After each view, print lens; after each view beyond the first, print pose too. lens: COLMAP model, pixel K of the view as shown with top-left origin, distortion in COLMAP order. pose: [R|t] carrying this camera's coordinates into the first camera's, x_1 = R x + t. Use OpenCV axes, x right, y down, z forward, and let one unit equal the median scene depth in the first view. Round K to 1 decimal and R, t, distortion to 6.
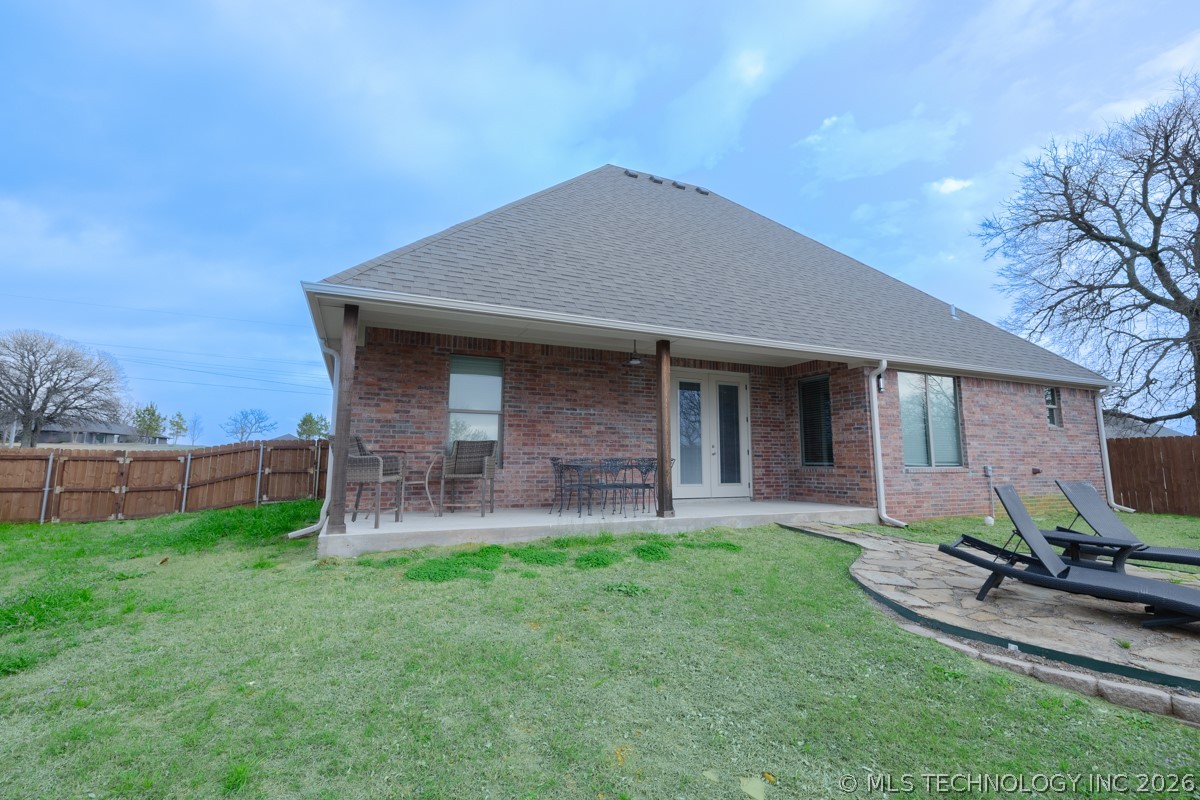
lens RADIAL K [[490.0, 0, 579.9], [0, 490.0, 391.2], [0, 0, 1]] dist [0.003450, -0.000129]
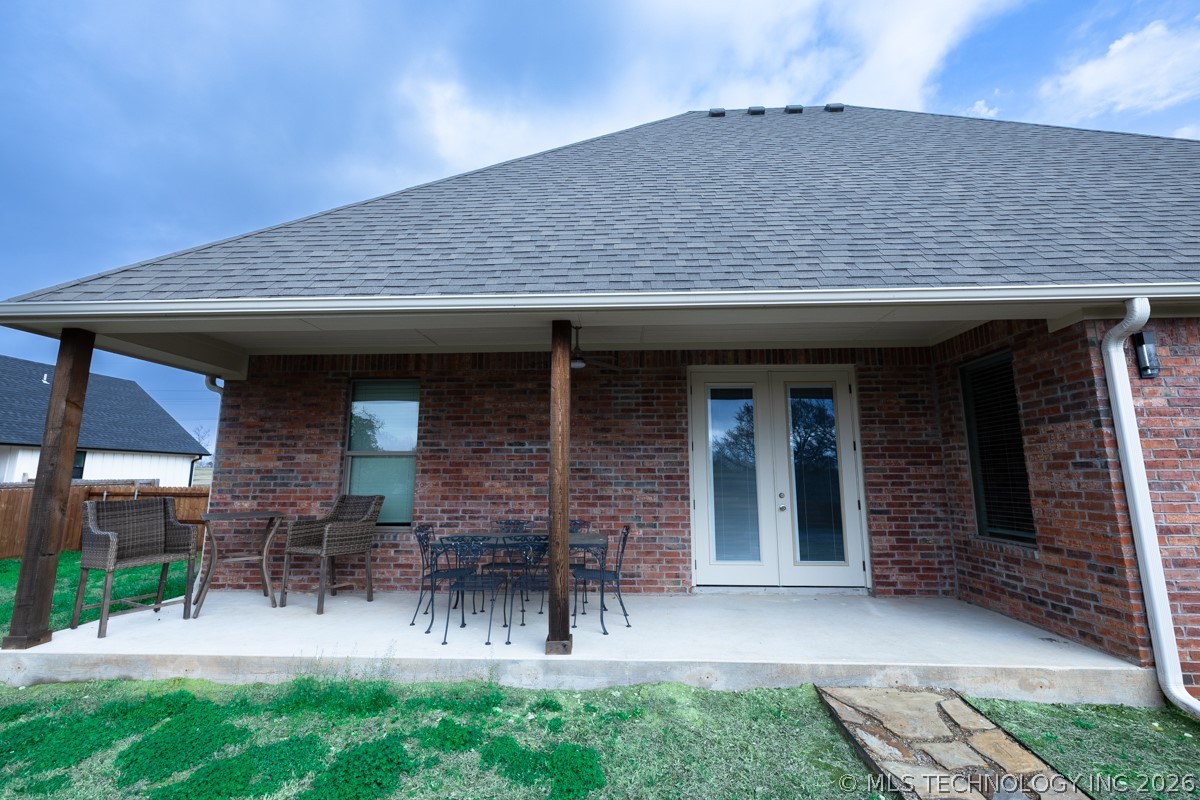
lens RADIAL K [[490.0, 0, 595.4], [0, 490.0, 395.3], [0, 0, 1]] dist [0.003450, -0.000129]
pose [[0.906748, -0.075912, -0.414785, 0.364183], [0.064225, 0.997048, -0.042075, 0.005274], [0.416754, 0.011512, 0.908946, 0.428827]]
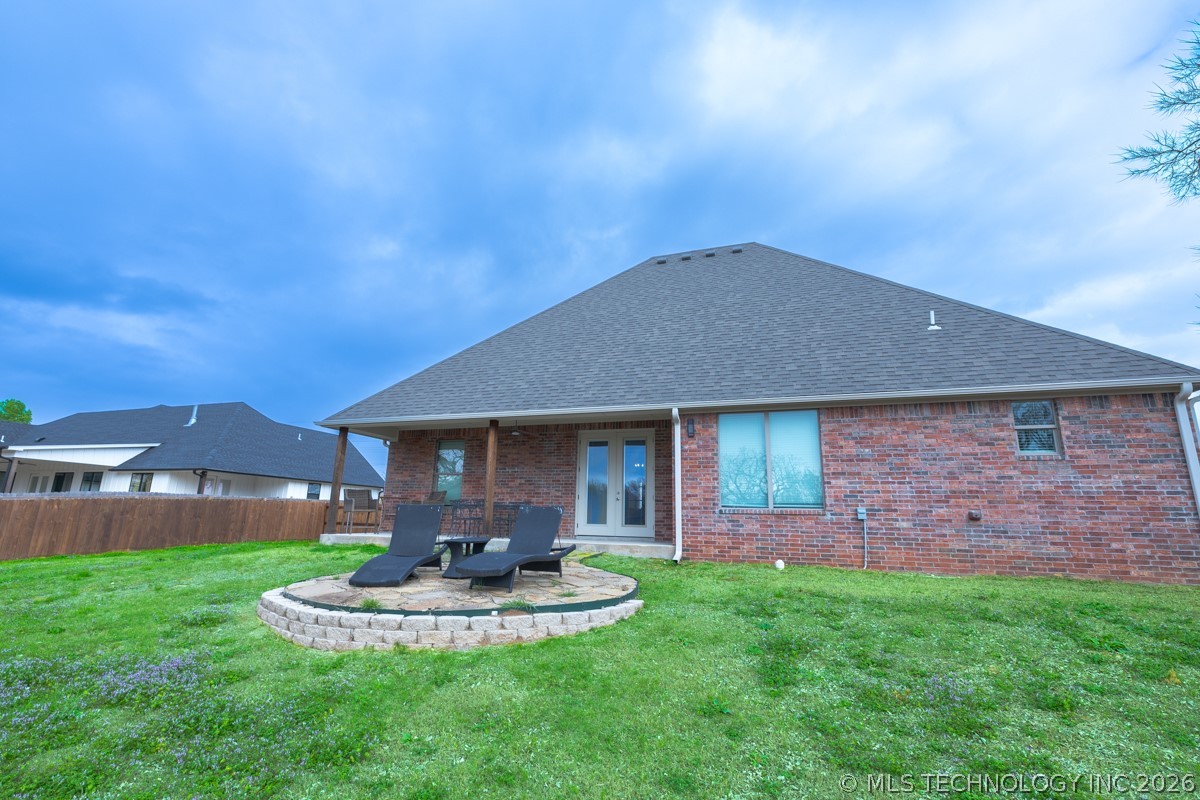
lens RADIAL K [[490.0, 0, 597.0], [0, 490.0, 398.7], [0, 0, 1]] dist [0.003450, -0.000129]
pose [[0.760435, -0.145416, -0.632924, 1.159508], [0.073141, 0.987584, -0.139024, 0.054050], [0.645282, 0.059426, 0.761630, 0.045204]]
